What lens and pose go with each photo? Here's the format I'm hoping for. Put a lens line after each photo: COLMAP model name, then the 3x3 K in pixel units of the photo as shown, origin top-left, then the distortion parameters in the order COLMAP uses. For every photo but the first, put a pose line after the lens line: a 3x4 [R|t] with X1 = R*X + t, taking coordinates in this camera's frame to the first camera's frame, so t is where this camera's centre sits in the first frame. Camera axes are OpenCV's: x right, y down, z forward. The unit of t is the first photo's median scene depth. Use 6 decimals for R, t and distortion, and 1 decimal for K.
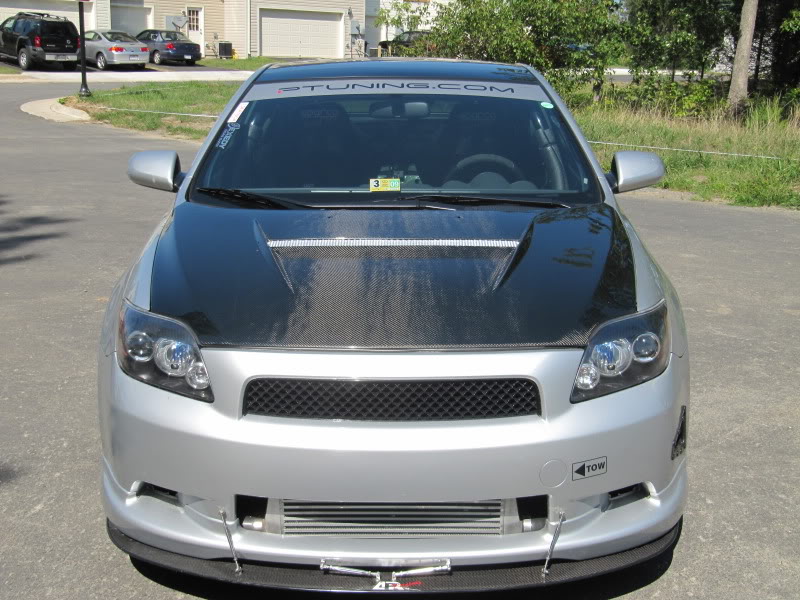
lens RADIAL K [[1117.8, 0, 400.0], [0, 1117.8, 300.0], [0, 0, 1]] dist [0.018816, 0.161839]
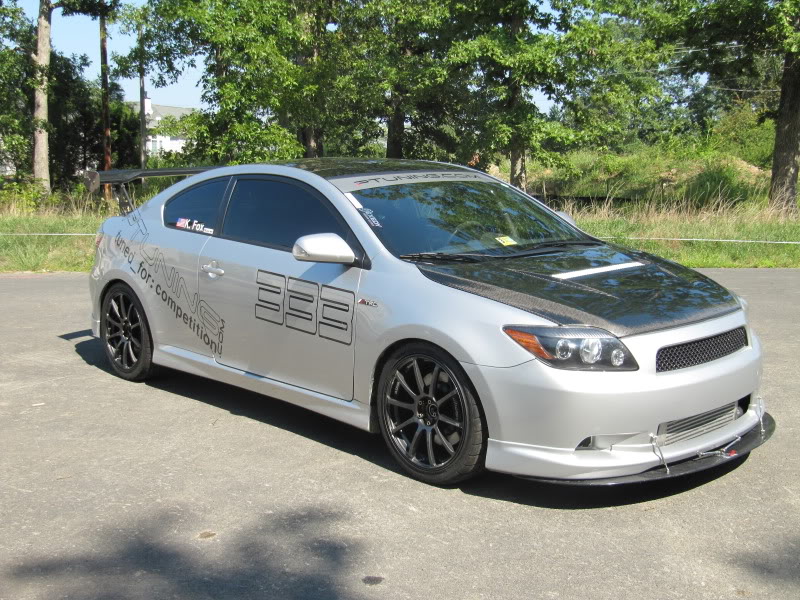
lens RADIAL K [[1082.3, 0, 400.0], [0, 1082.3, 300.0], [0, 0, 1]] dist [0.015562, 0.031671]
pose [[0.698965, -0.117555, 0.705428, -1.107762], [0.176552, 0.984231, -0.010919, -0.035763], [-0.693020, 0.132177, 0.708698, 0.108554]]
